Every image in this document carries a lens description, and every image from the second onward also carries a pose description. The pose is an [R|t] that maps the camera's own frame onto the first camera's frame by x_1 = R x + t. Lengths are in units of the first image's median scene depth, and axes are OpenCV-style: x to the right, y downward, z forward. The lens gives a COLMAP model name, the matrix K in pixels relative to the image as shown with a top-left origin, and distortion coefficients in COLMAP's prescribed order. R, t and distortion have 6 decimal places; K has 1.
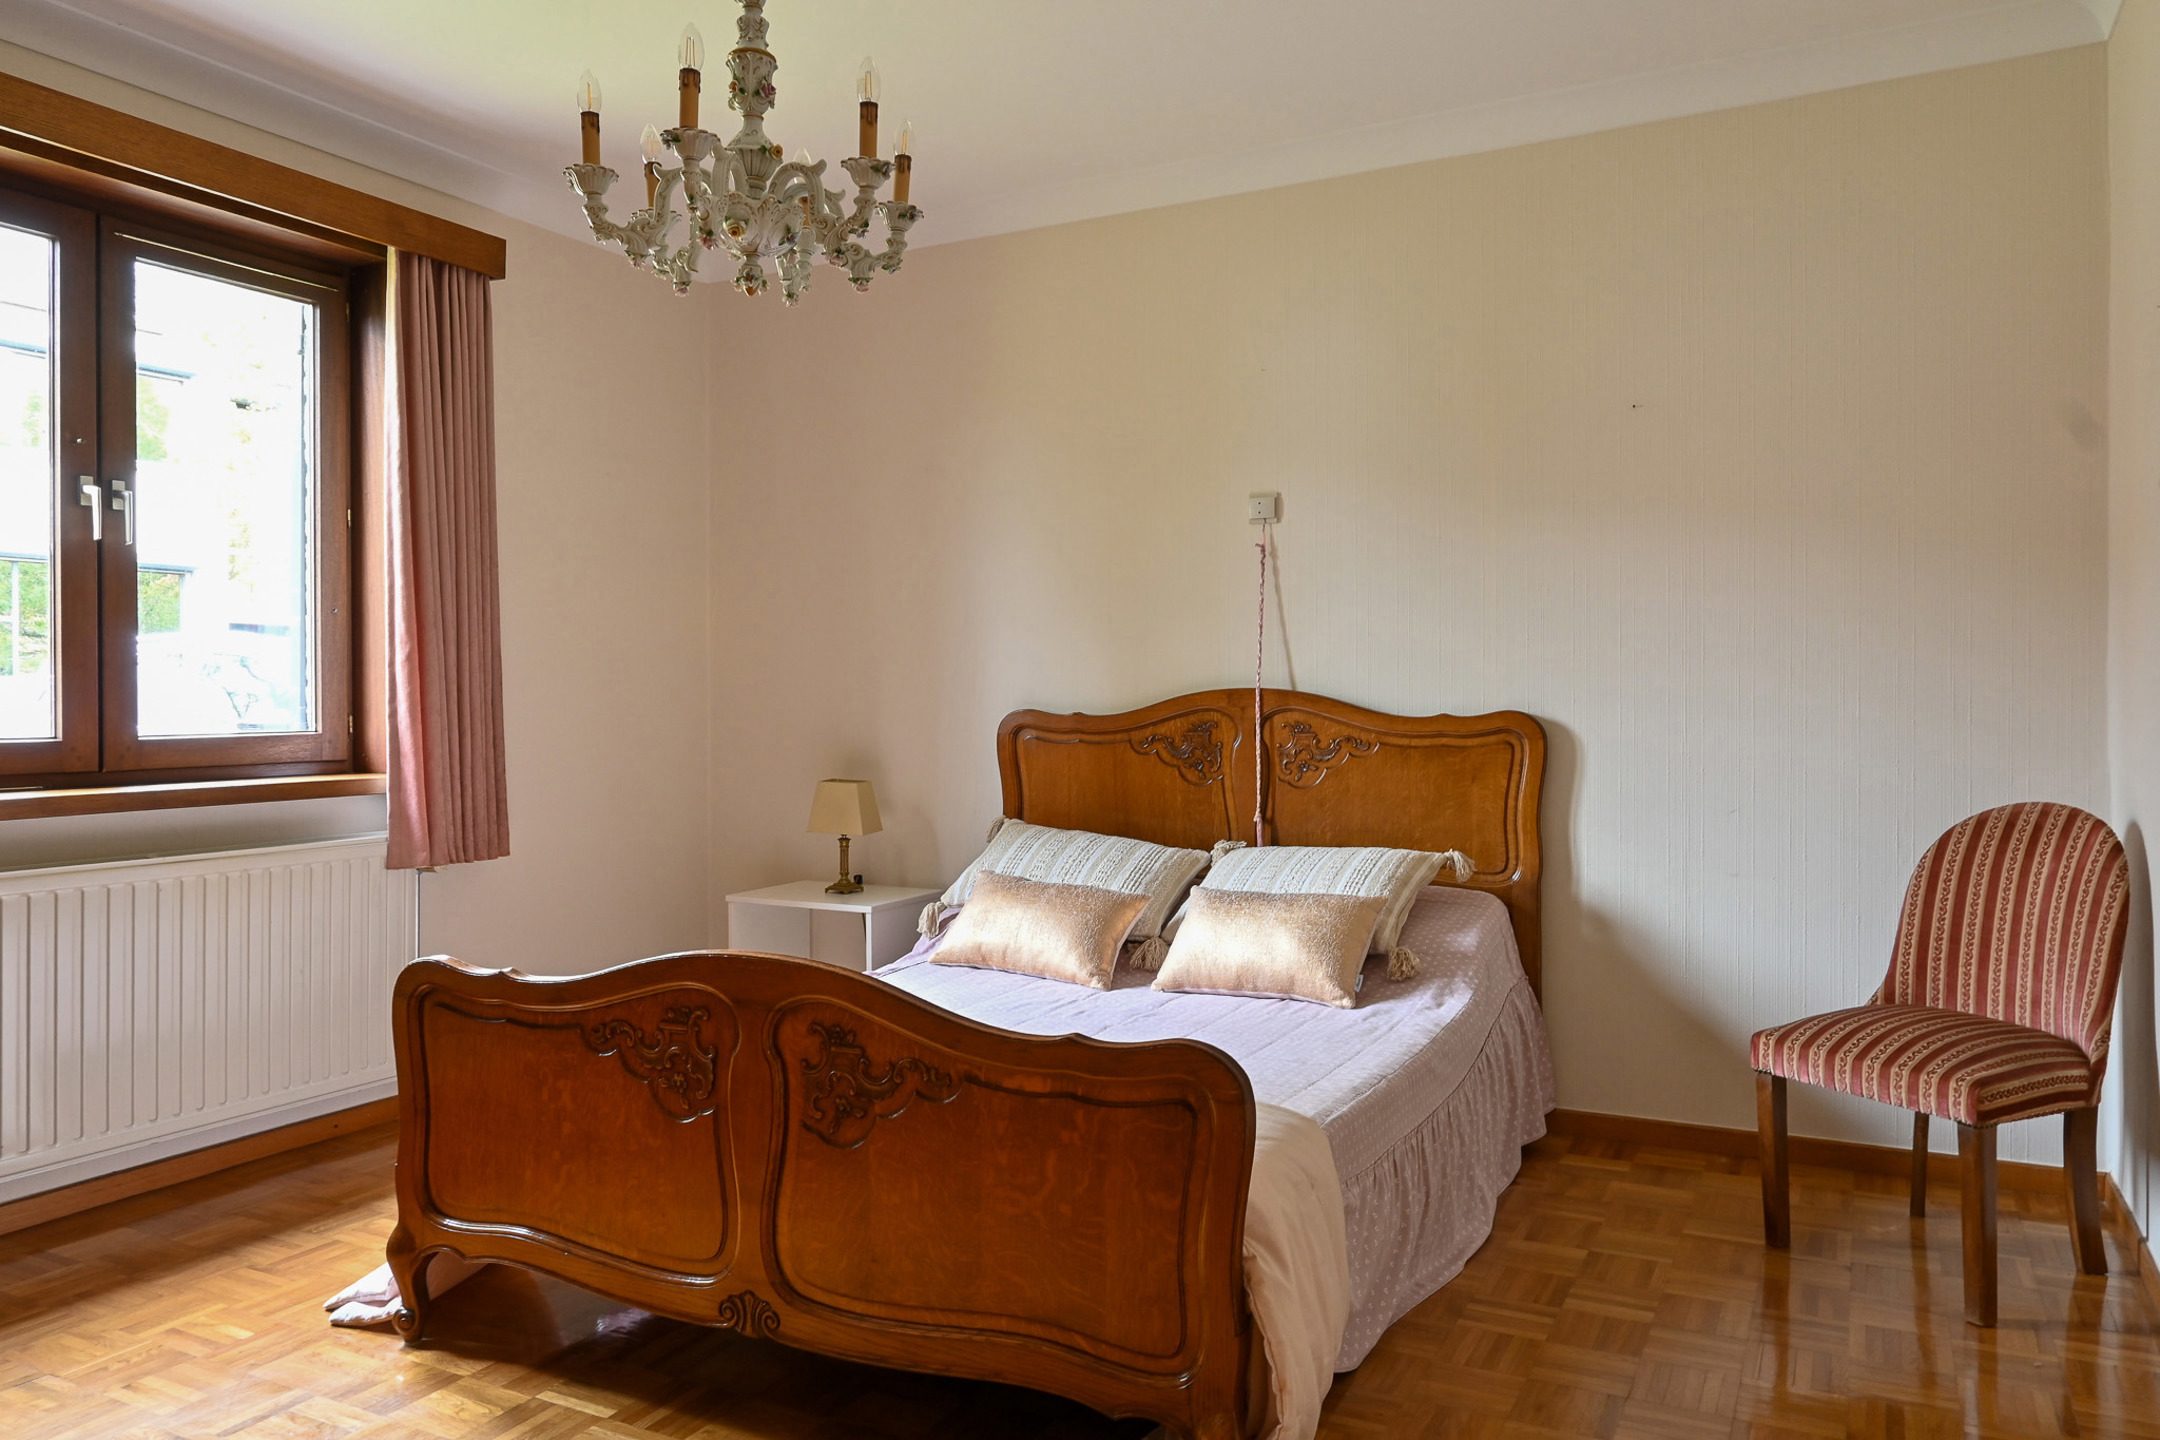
lens RADIAL K [[1502.5, 0, 1069.2], [0, 1502.5, 706.8], [0, 0, 1]] dist [-0.037578, -0.000412]
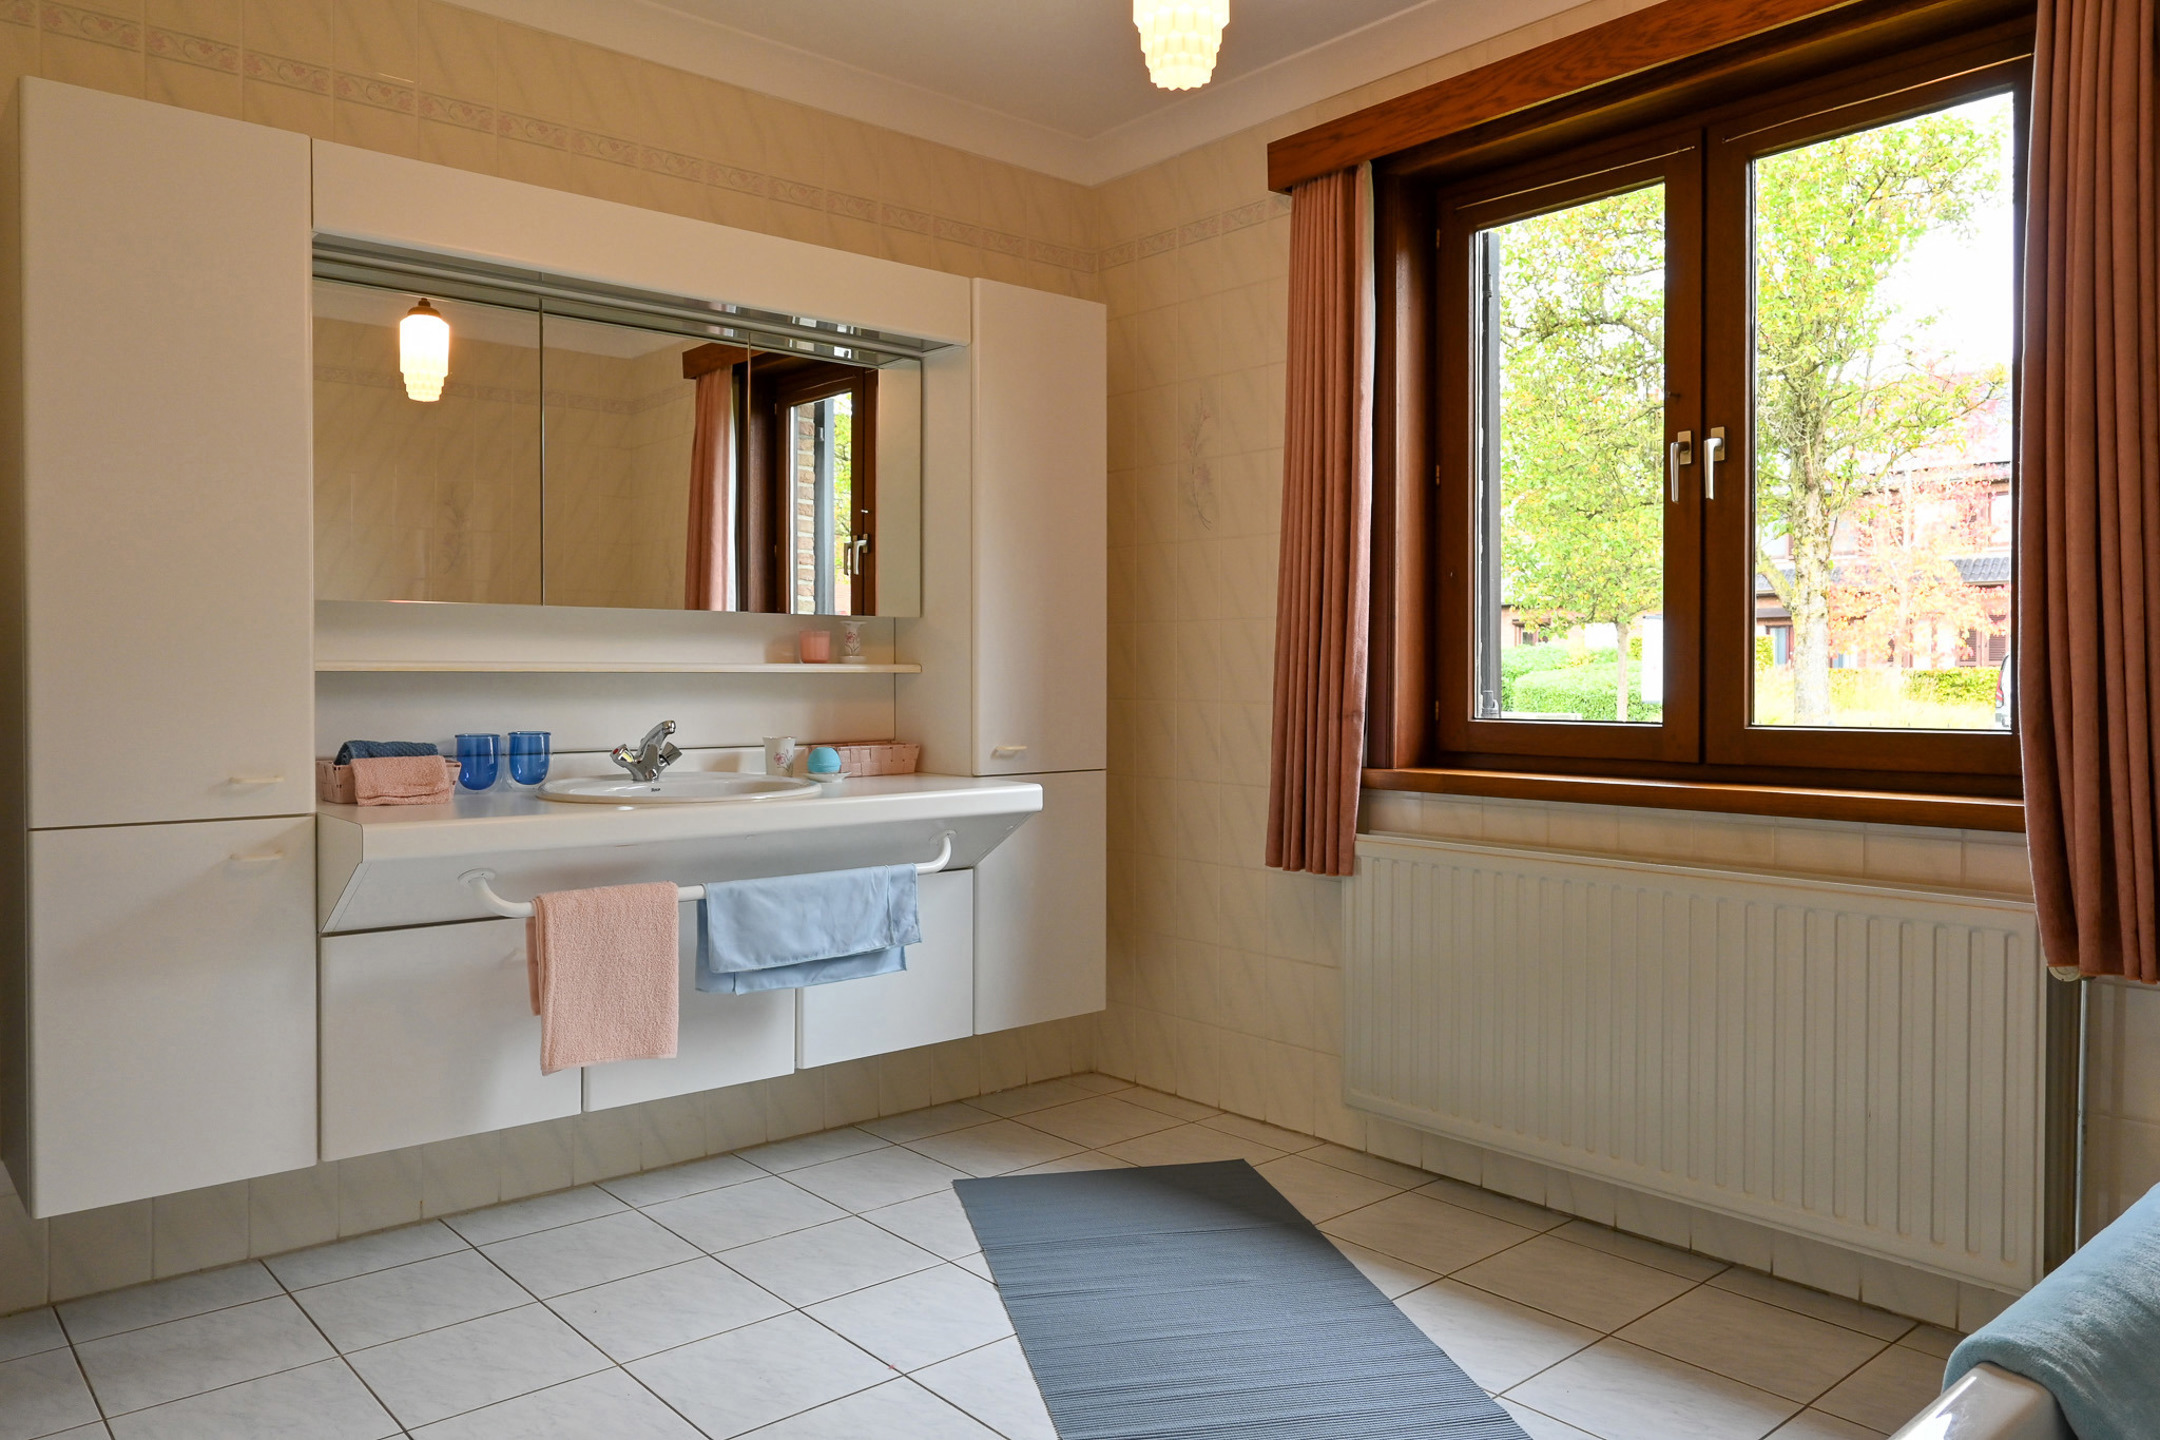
lens RADIAL K [[1502.5, 0, 1069.2], [0, 1502.5, 706.8], [0, 0, 1]] dist [-0.037578, -0.000412]
pose [[-0.347464, 0.018685, -0.937507, 0.302409], [-0.008316, 0.999701, 0.023007, -0.007071], [0.937656, 0.015791, -0.347205, 0.951944]]
